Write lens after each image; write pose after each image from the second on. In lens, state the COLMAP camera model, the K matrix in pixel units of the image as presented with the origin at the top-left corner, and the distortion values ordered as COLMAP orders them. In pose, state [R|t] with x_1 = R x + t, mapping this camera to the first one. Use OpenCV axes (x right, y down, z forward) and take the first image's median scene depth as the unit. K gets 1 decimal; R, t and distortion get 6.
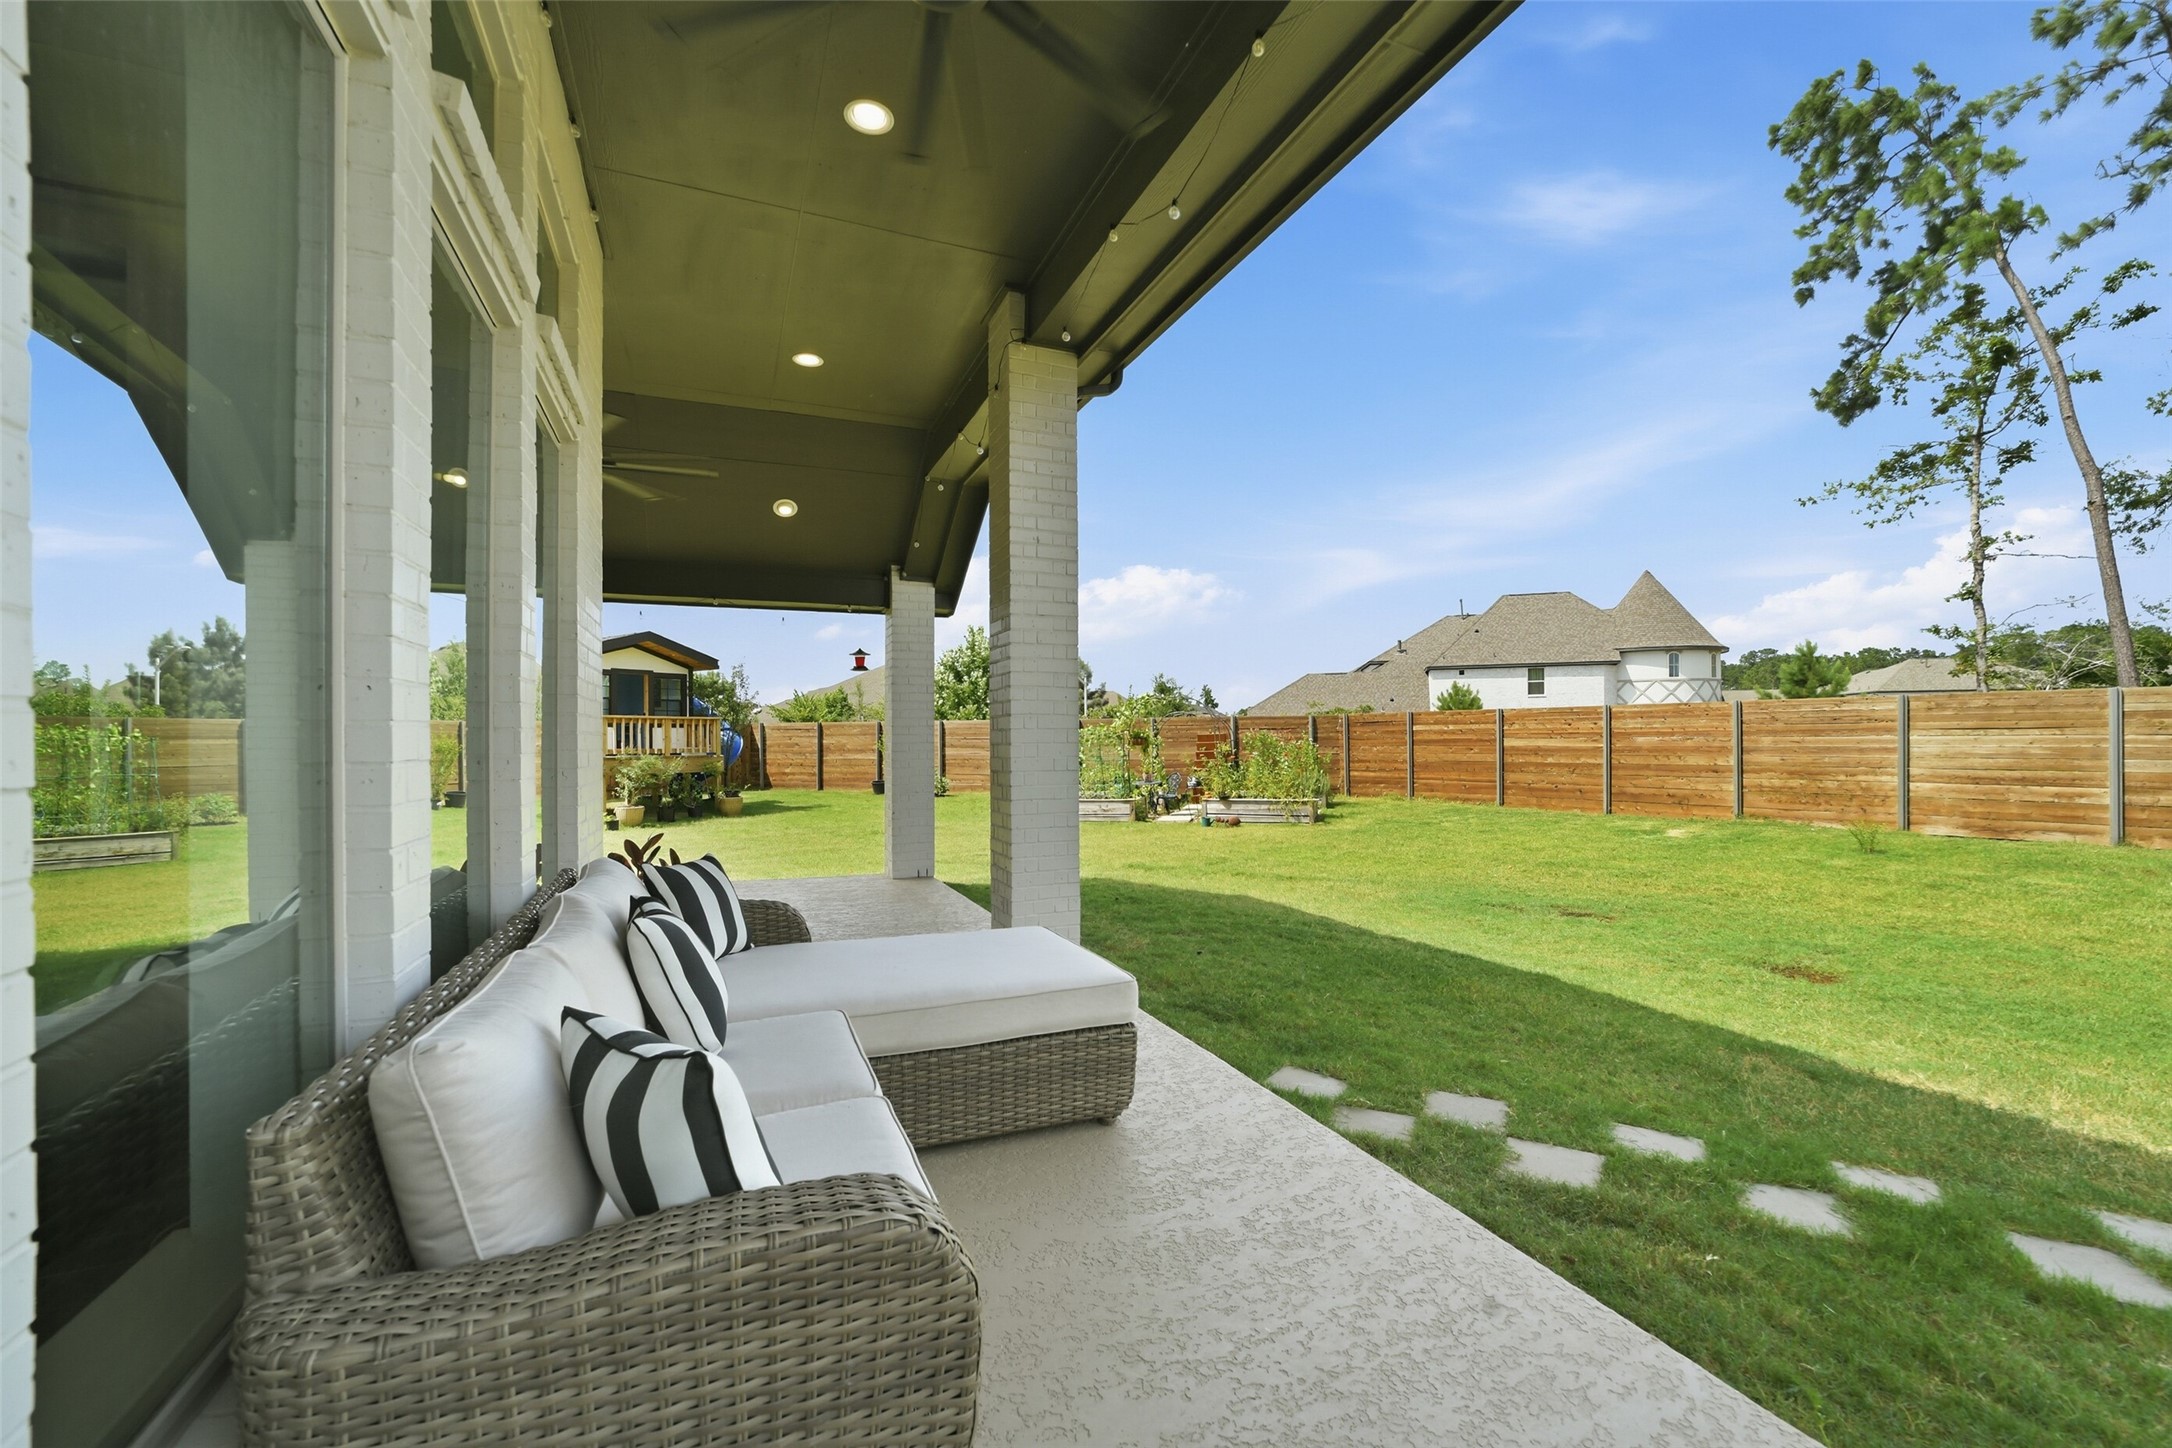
lens RADIAL K [[858.4, 0, 1085.6], [0, 858.4, 735.4], [0, 0, 1]] dist [-0.000698, -0.000117]
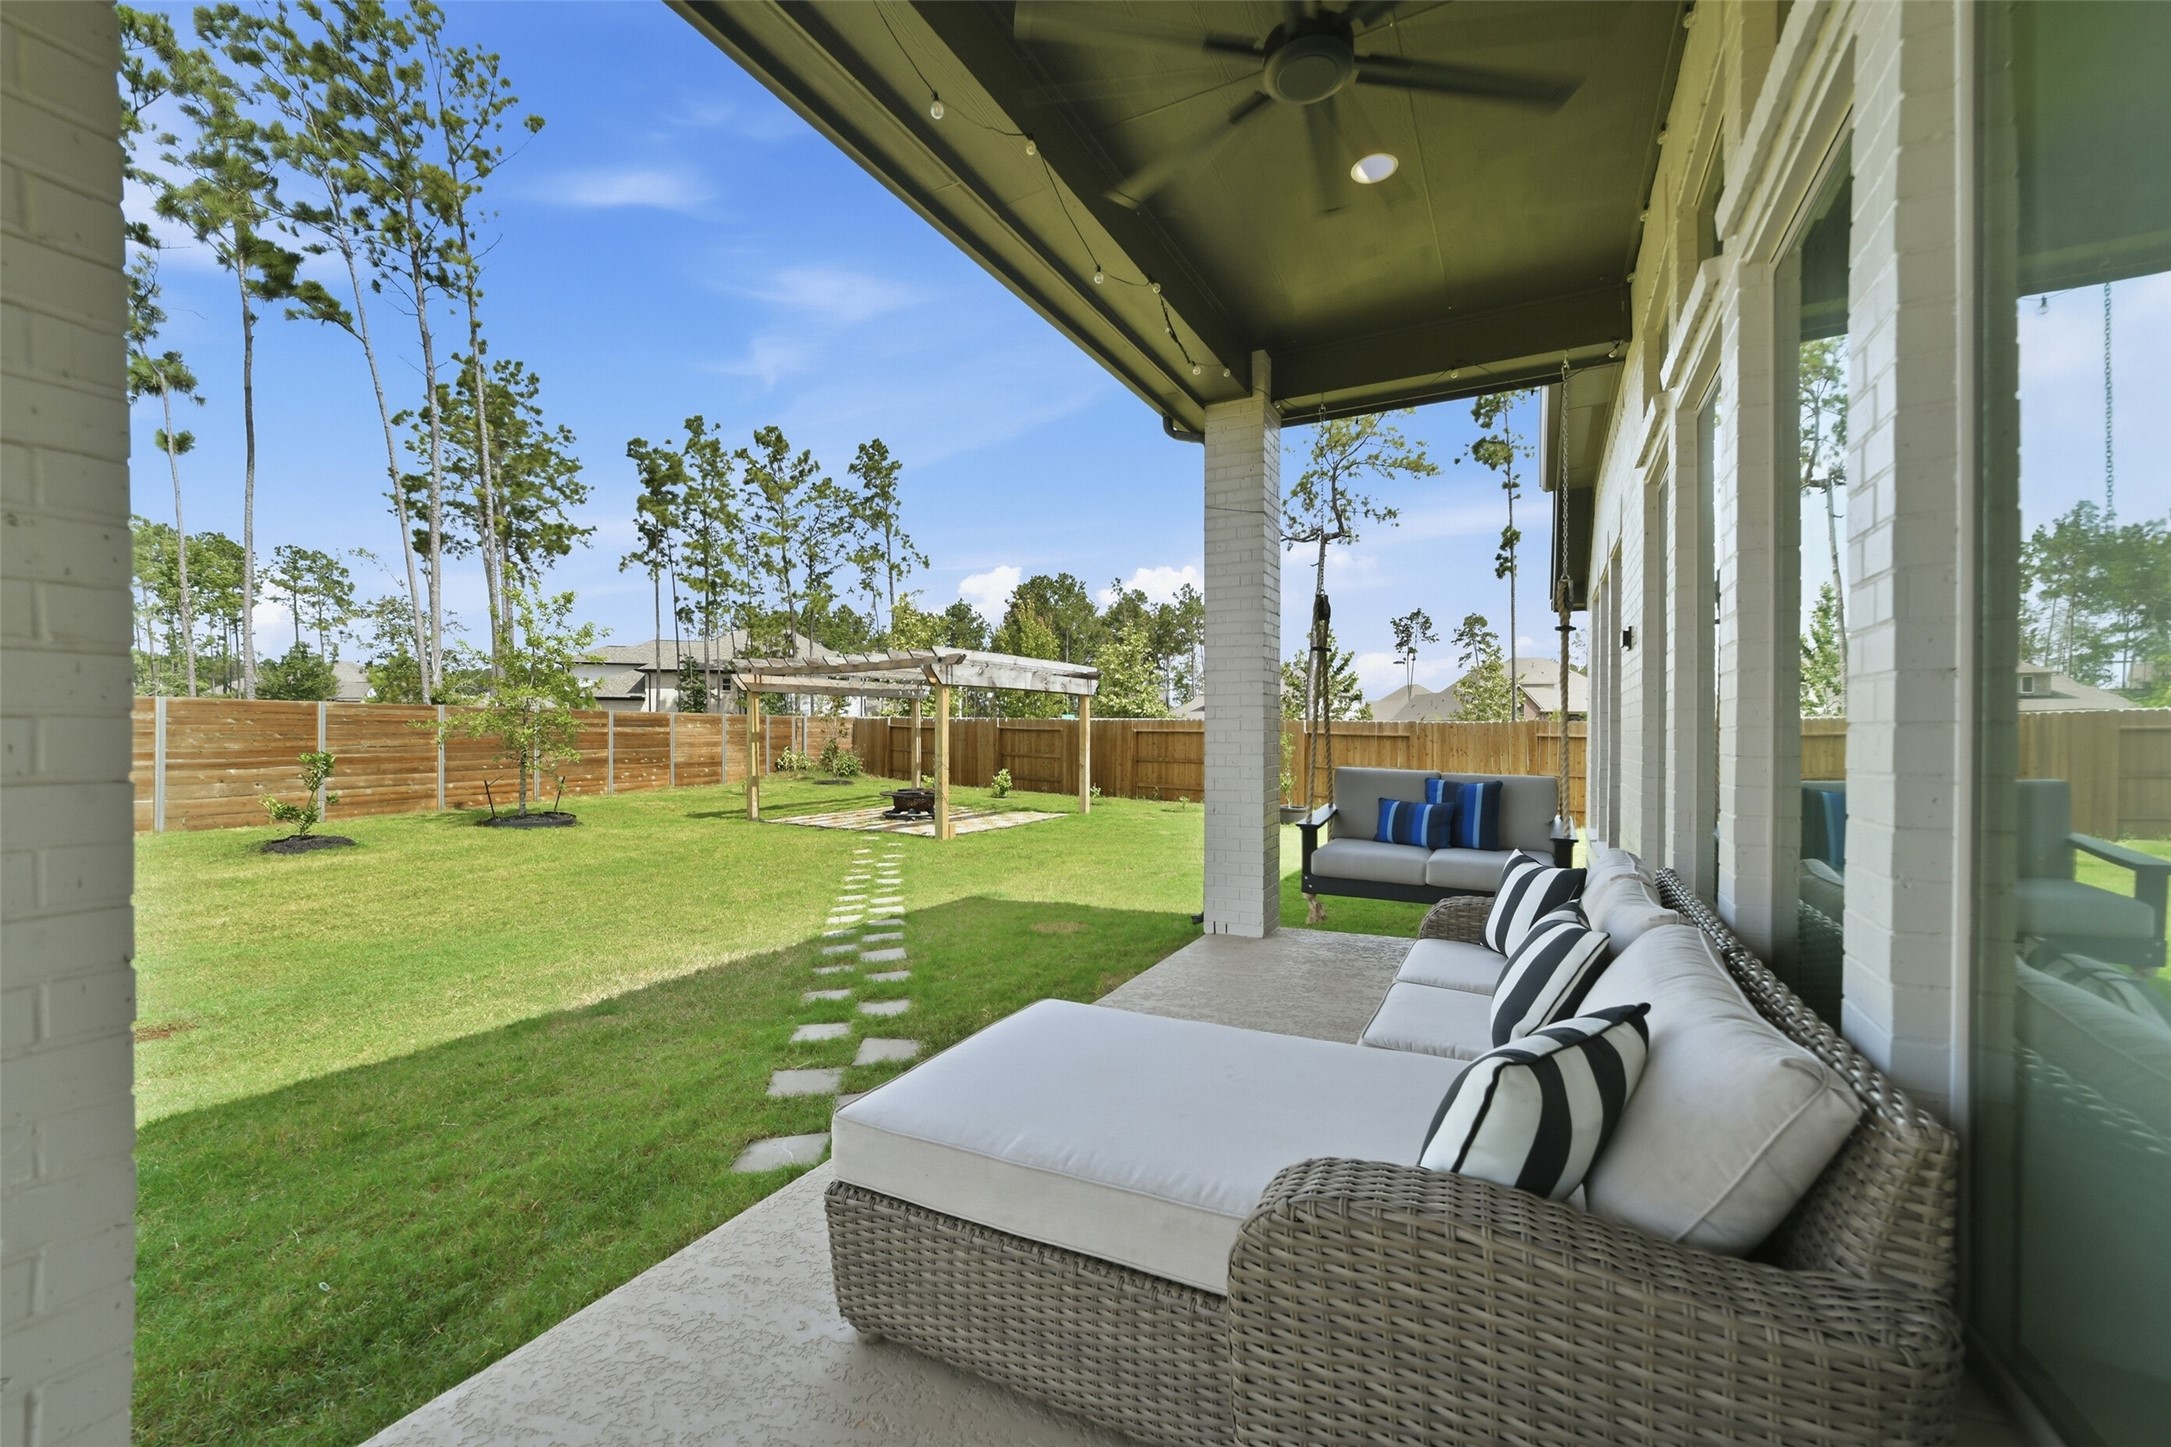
lens RADIAL K [[858.0, 0, 1085.1], [0, 858.0, 734.9], [0, 0, 1]] dist [-0.000698, -0.000117]
pose [[-0.634522, 0.003307, 0.772898, -0.616321], [-0.000174, 0.999990, -0.004421, 0.001073], [-0.772905, -0.002940, -0.634515, 1.410612]]
